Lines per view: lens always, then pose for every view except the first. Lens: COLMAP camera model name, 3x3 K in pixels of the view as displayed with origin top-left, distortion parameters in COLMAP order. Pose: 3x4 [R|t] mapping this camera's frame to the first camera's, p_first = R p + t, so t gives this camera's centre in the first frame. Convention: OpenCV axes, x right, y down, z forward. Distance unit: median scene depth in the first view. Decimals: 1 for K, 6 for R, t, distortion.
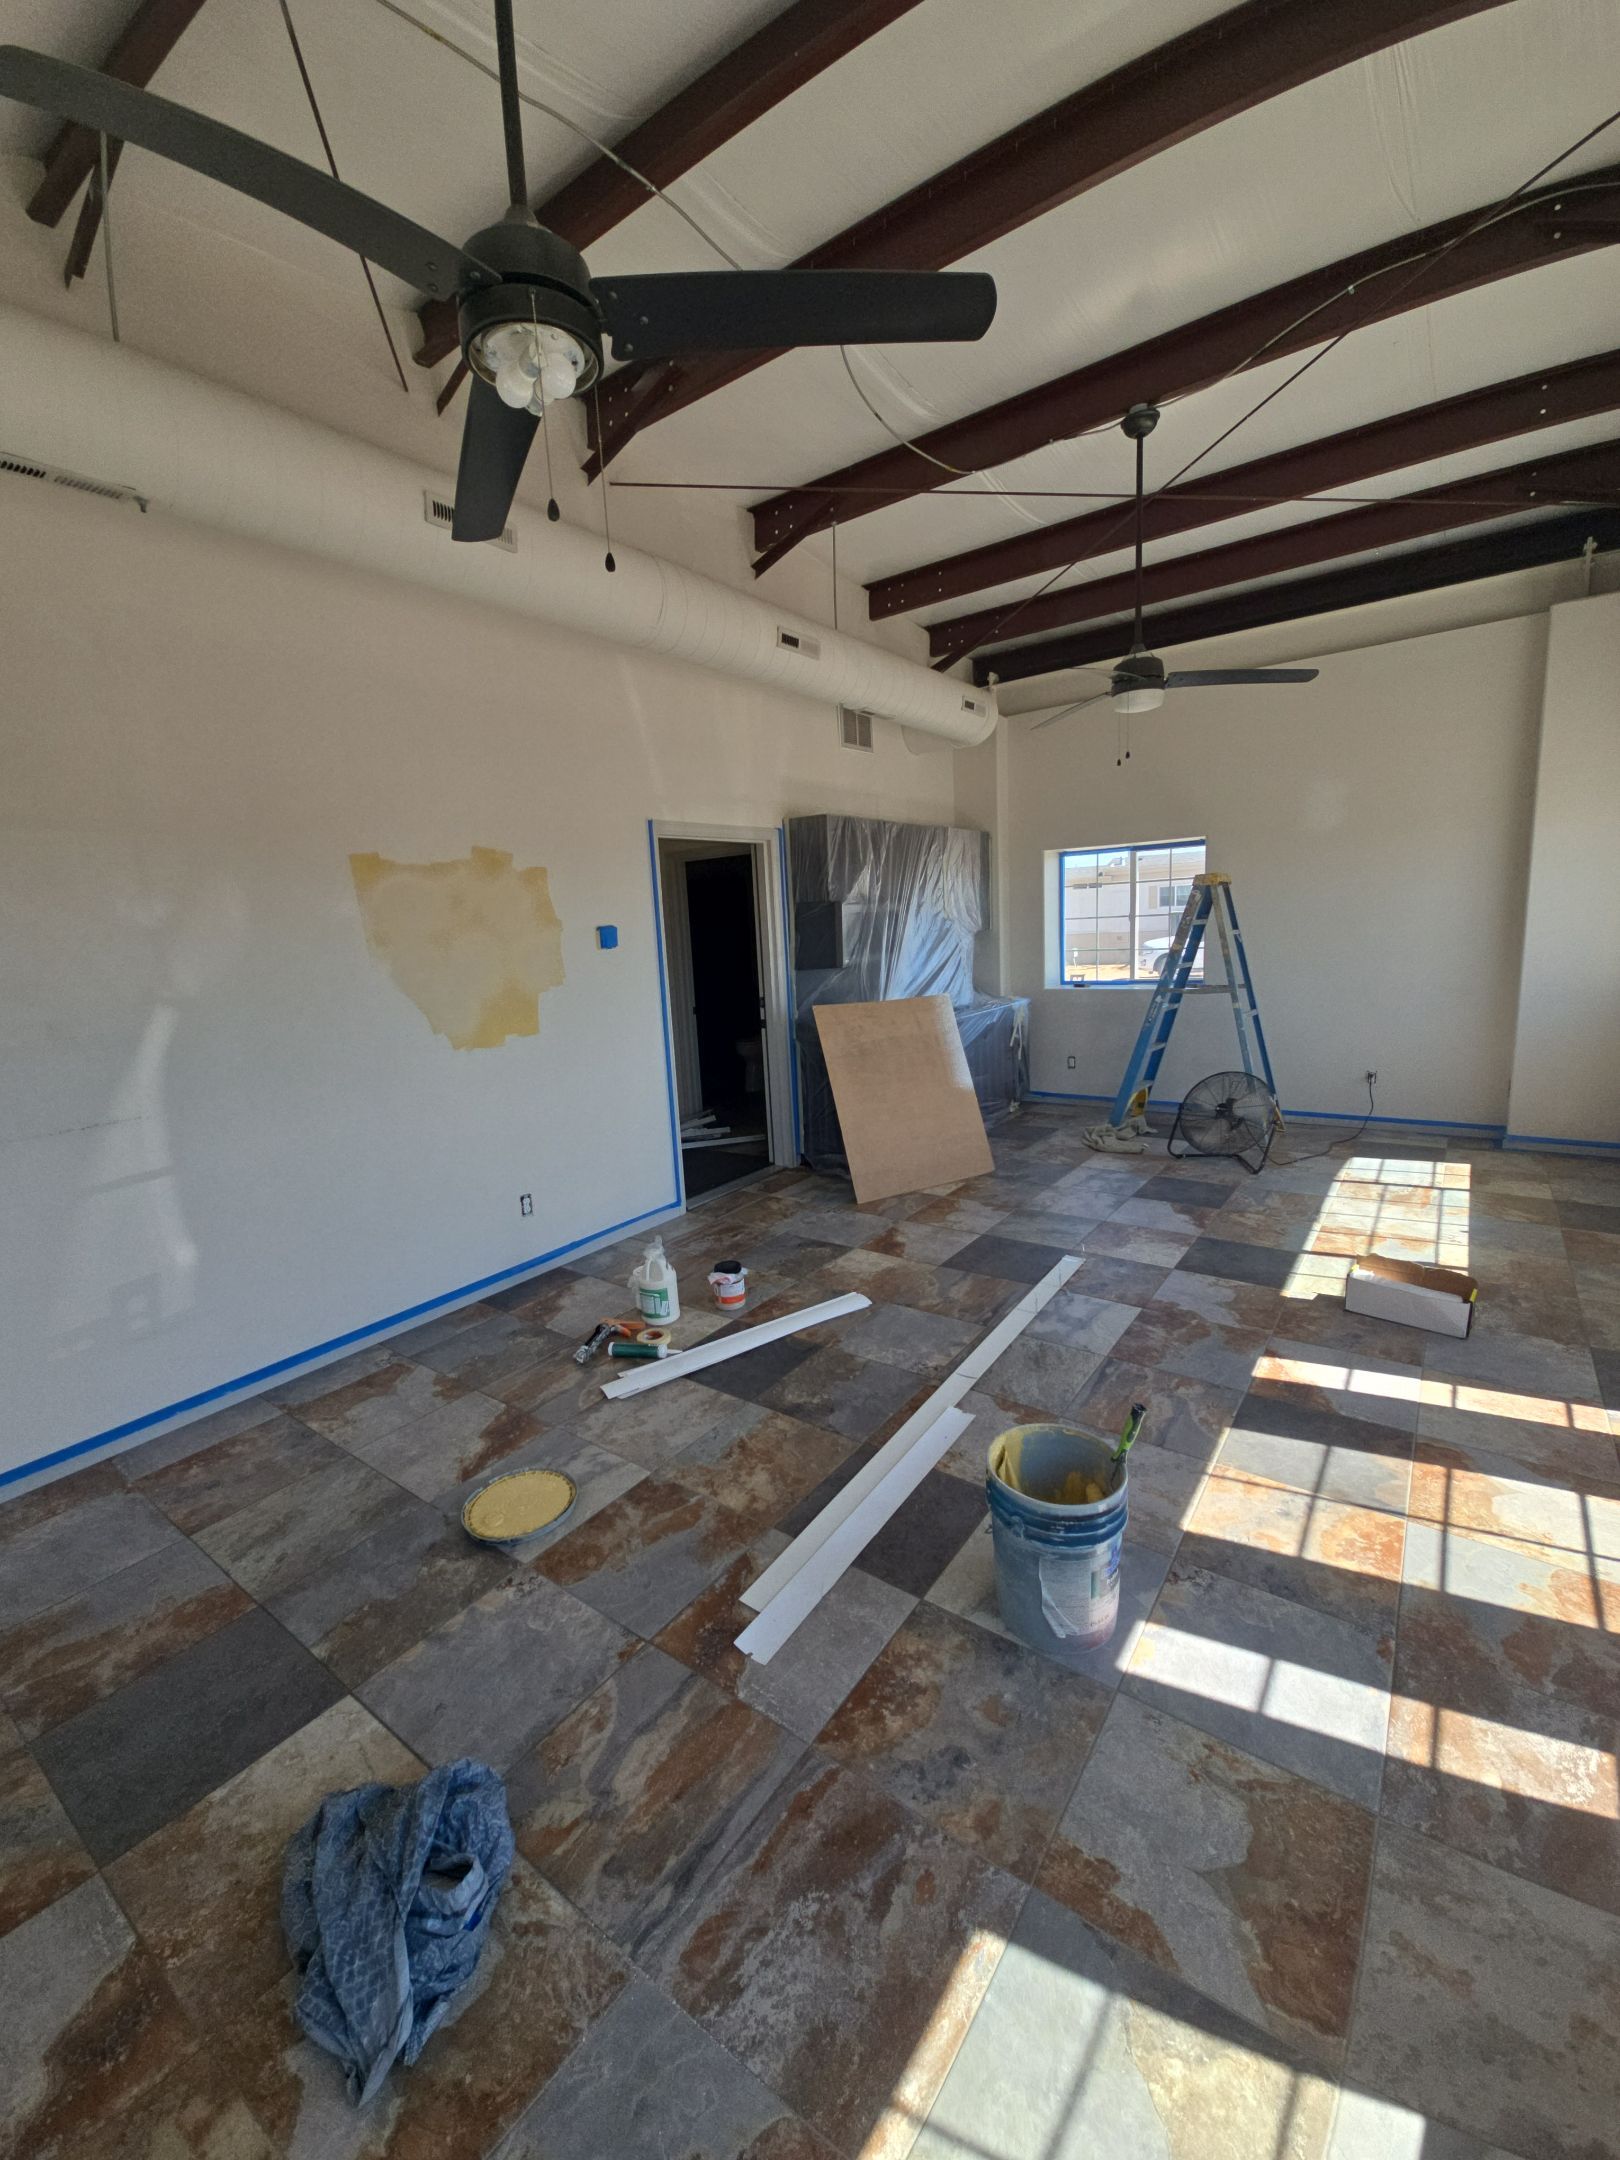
lens RADIAL K [[870.1, 0, 799.0], [0, 870.1, 1072.7], [0, 0, 1]] dist [0.007673, -0.005813]
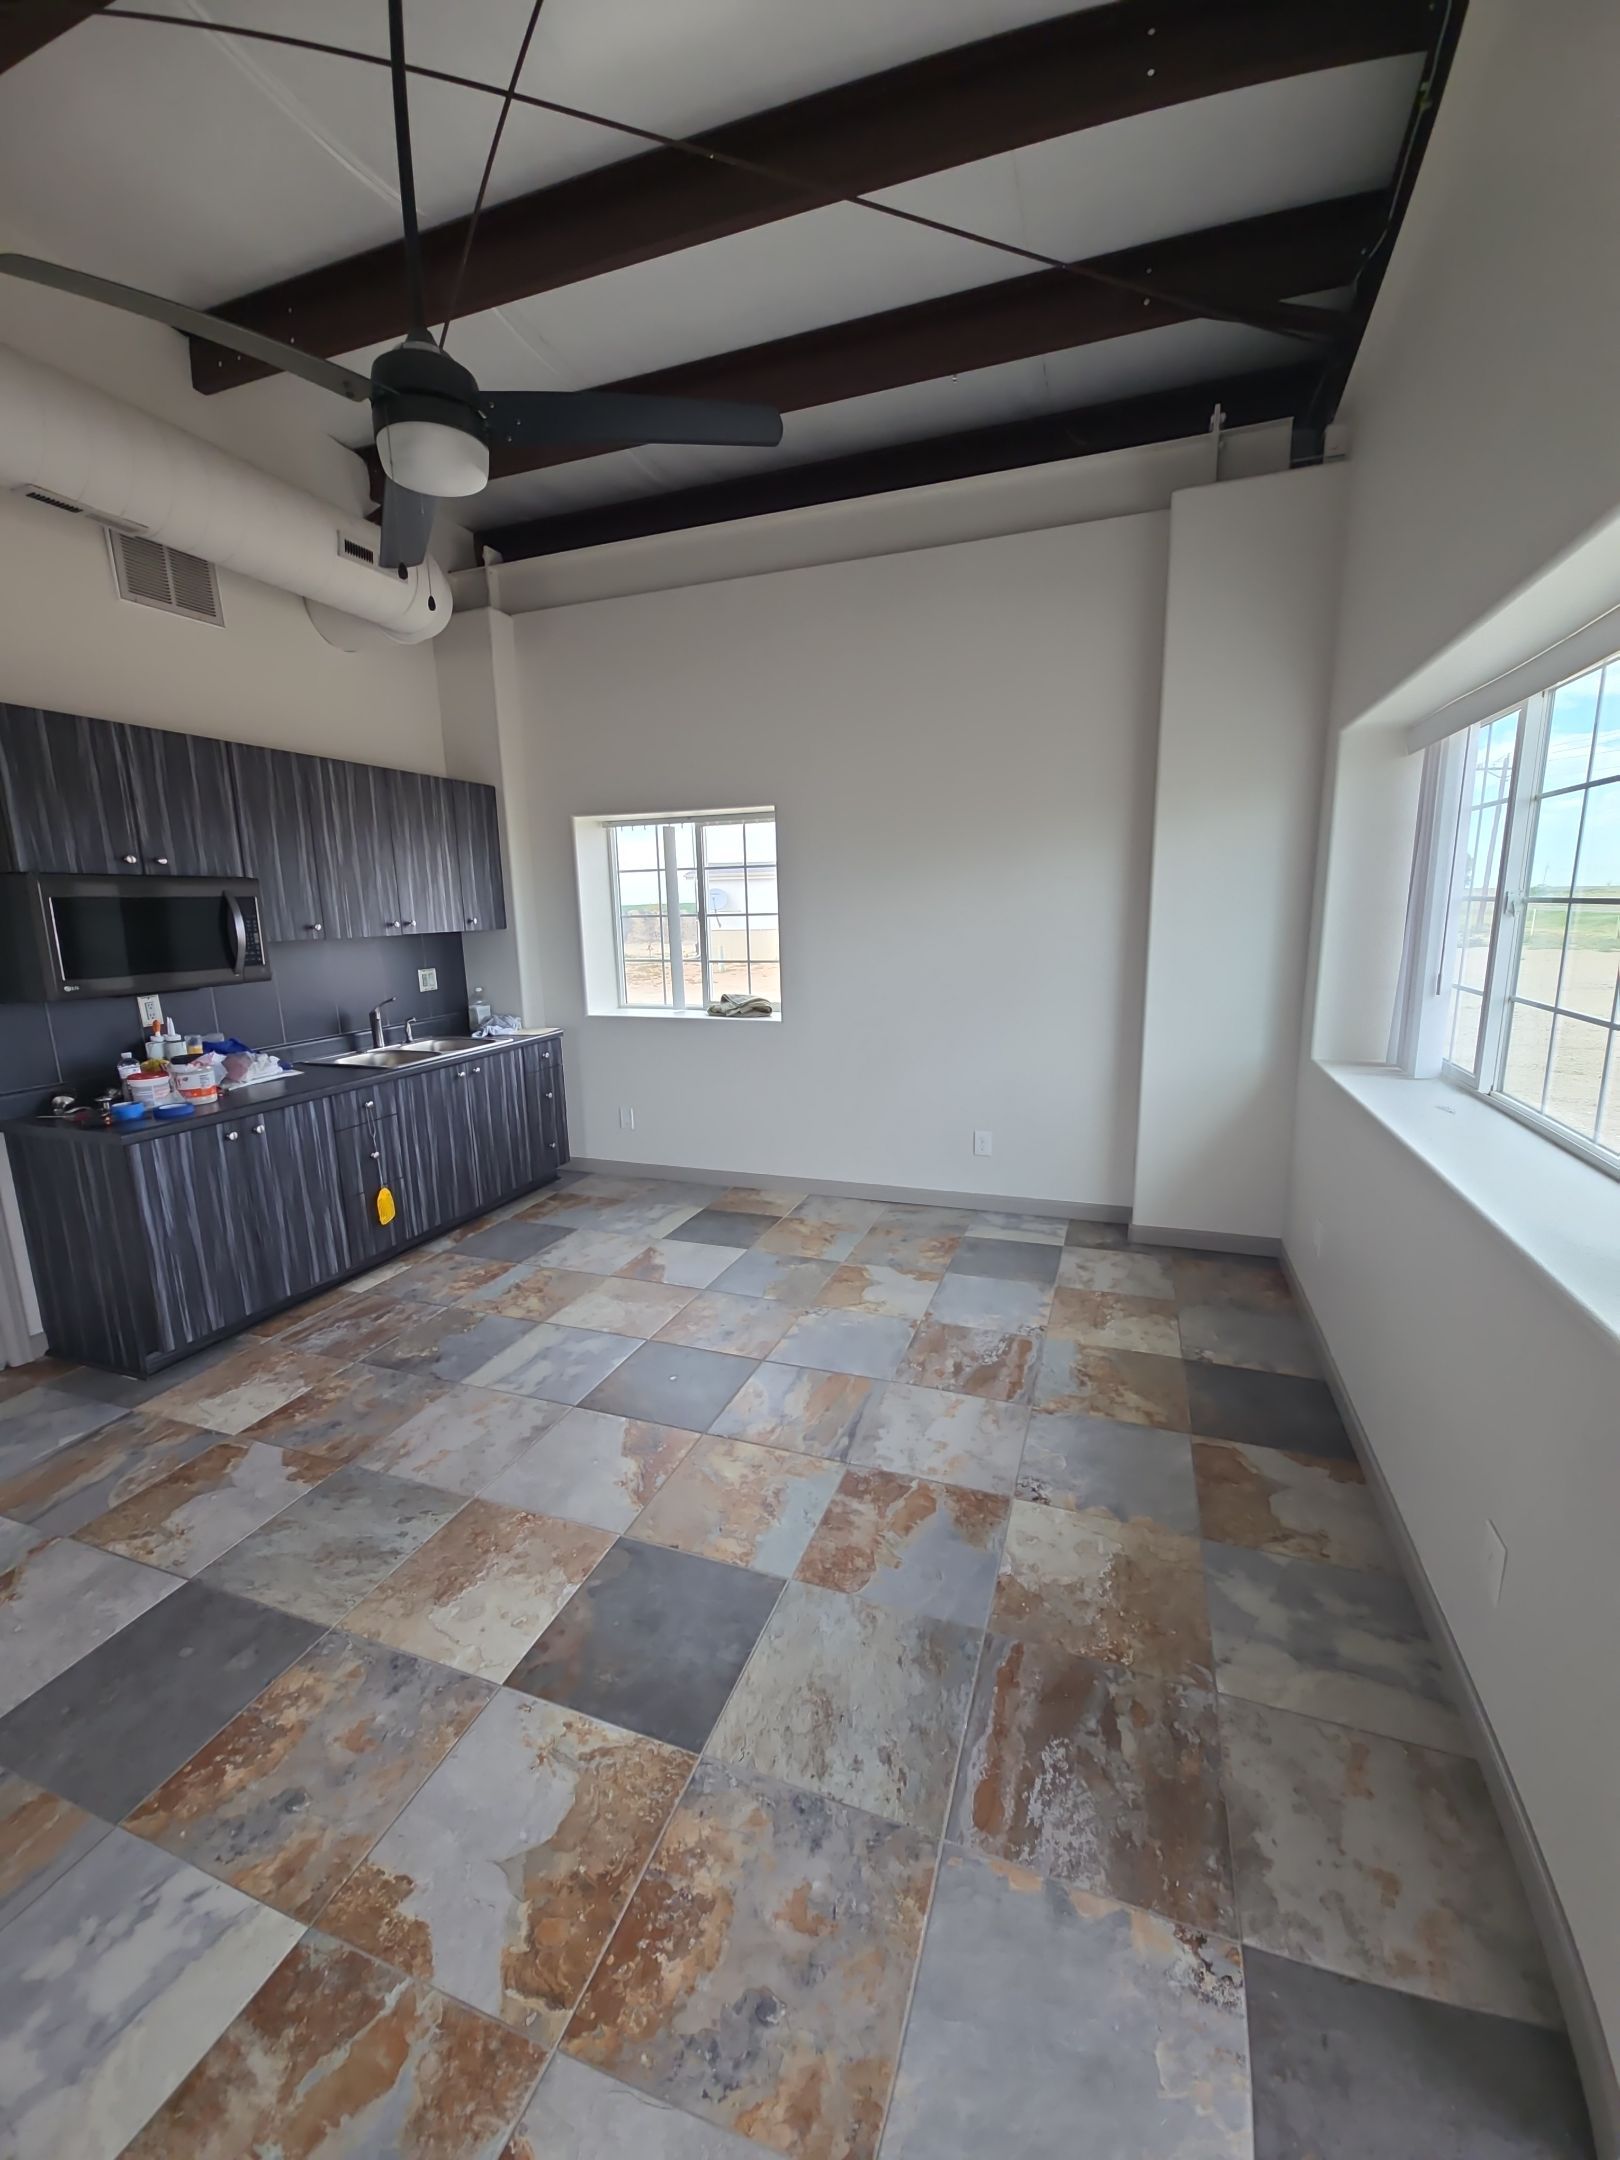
lens RADIAL K [[870.1, 0, 799.9], [0, 870.1, 1079.5], [0, 0, 1]] dist [0.007673, -0.005813]
pose [[0.957542, -0.025914, 0.287125, 0.476821], [0.020535, 0.999553, 0.021729, -0.109277], [-0.287560, -0.014911, 0.957647, 0.535873]]
